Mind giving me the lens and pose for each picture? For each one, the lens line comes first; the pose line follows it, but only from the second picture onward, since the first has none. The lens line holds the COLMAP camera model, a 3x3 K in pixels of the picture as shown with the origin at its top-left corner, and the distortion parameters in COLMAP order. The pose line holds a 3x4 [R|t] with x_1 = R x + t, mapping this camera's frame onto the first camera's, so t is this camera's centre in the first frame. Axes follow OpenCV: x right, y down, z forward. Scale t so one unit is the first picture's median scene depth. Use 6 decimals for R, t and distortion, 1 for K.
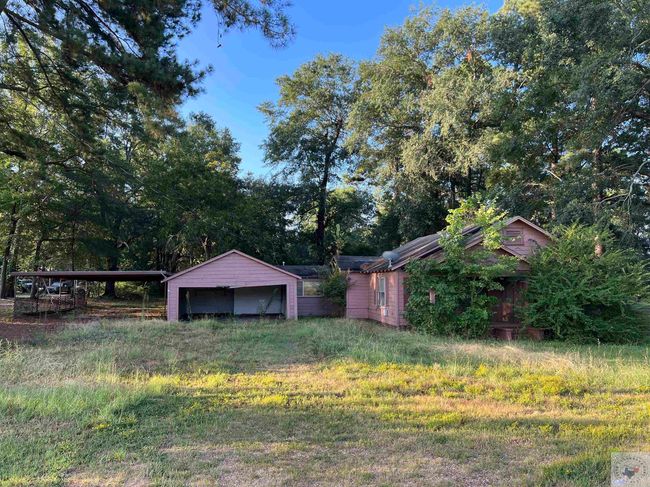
lens RADIAL K [[460.1, 0, 324.5], [0, 460.1, 246.7], [0, 0, 1]] dist [0.001278, -0.000204]
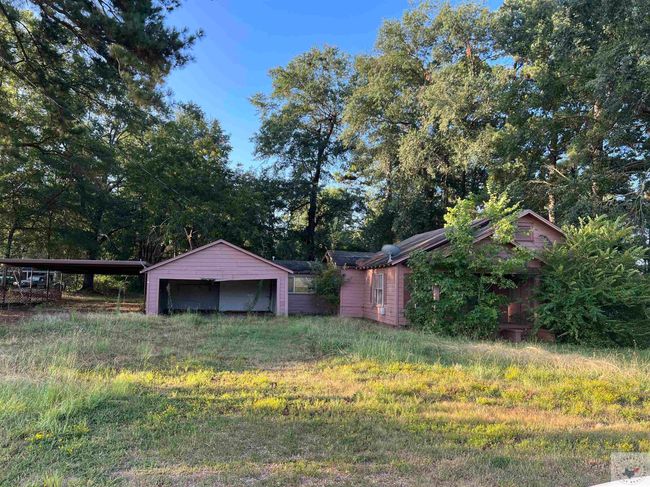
lens RADIAL K [[463.1, 0, 325.0], [0, 463.1, 243.5], [0, 0, 1]] dist [0.003288, -0.000669]
pose [[0.999282, 0.025569, 0.027959, -0.013595], [-0.025227, 0.999603, -0.012522, 0.019939], [-0.028268, 0.011808, 0.999531, 0.061270]]
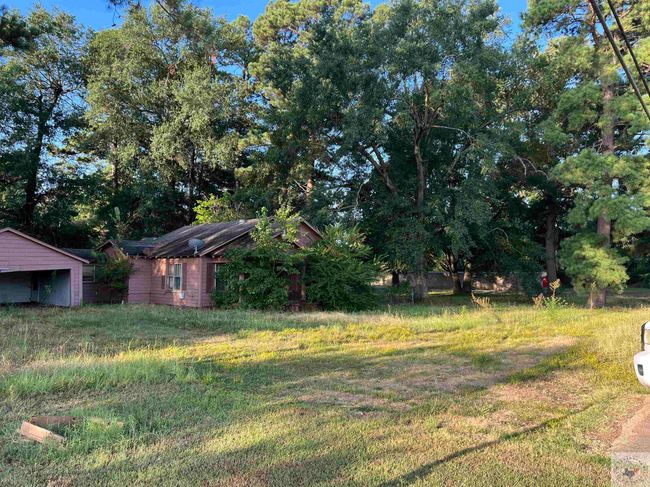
lens RADIAL K [[460.1, 0, 324.5], [0, 460.1, 246.7], [0, 0, 1]] dist [0.001278, -0.000204]
pose [[0.780856, 0.037571, 0.623580, -0.261440], [-0.054469, 0.998483, 0.008049, 0.002534], [-0.622332, -0.040251, 0.781718, -0.037188]]
